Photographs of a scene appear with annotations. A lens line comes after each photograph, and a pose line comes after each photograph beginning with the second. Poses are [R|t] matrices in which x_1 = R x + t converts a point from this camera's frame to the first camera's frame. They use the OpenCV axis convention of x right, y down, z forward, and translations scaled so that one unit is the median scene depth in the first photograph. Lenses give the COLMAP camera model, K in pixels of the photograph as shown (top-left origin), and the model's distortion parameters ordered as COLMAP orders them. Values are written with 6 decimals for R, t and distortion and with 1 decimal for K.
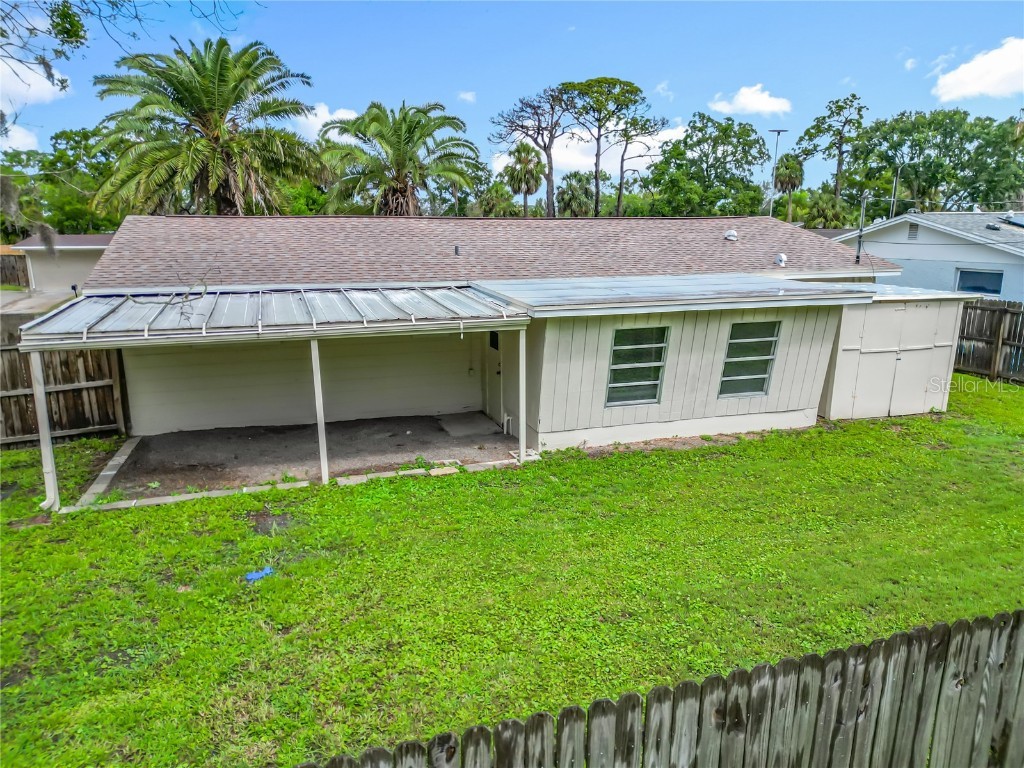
lens RADIAL K [[718.7, 0, 512.0], [0, 718.7, 384.0], [0, 0, 1]] dist [0.060268, -0.056336]
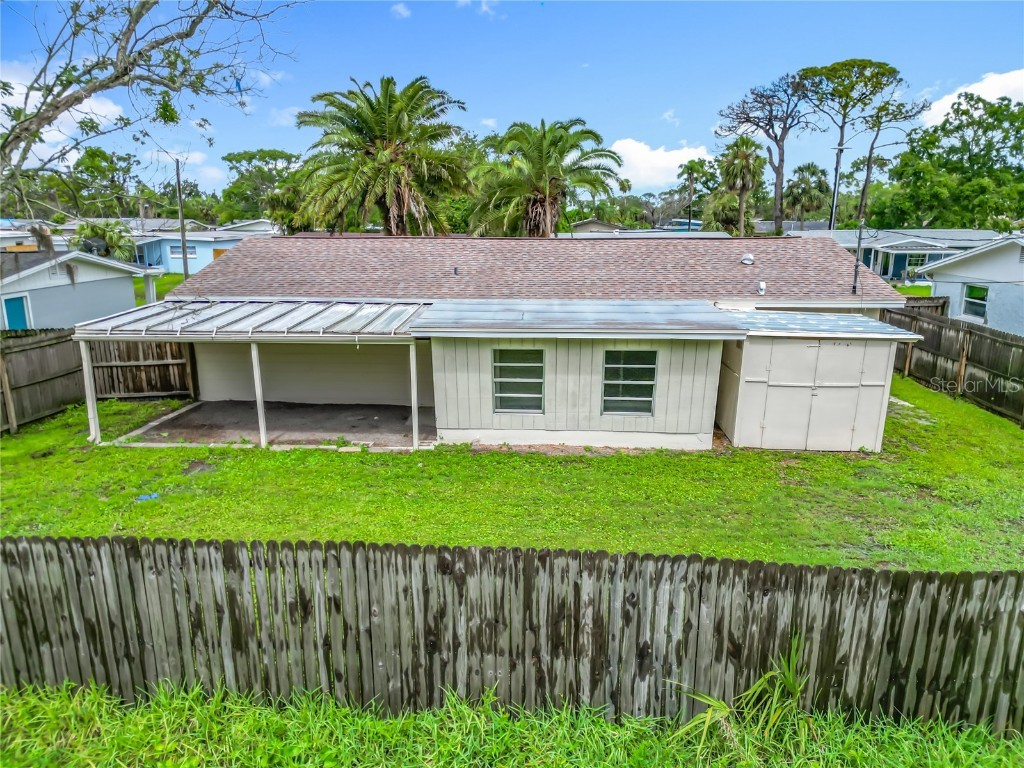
lens RADIAL K [[721.8, 0, 512.0], [0, 721.8, 384.0], [0, 0, 1]] dist [0.059672, -0.046369]
pose [[0.933982, 0.084552, -0.347172, 0.503962], [-0.079492, 0.996419, 0.028817, -0.046409], [0.348365, 0.000682, 0.937359, -0.102142]]
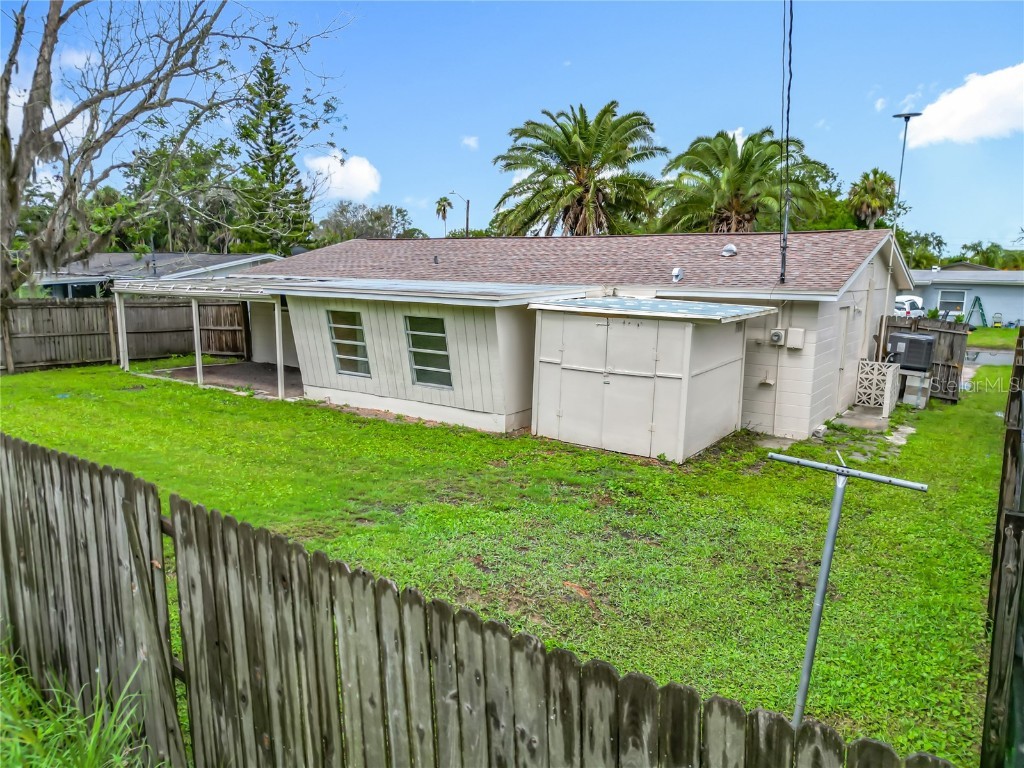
lens RADIAL K [[725.9, 0, 512.0], [0, 725.9, 384.0], [0, 0, 1]] dist [0.050357, -0.000026]
pose [[0.609683, 0.137739, -0.780586, 1.163554], [-0.186683, 0.982036, 0.027475, -0.036670], [0.770348, 0.128971, 0.624444, 0.387210]]
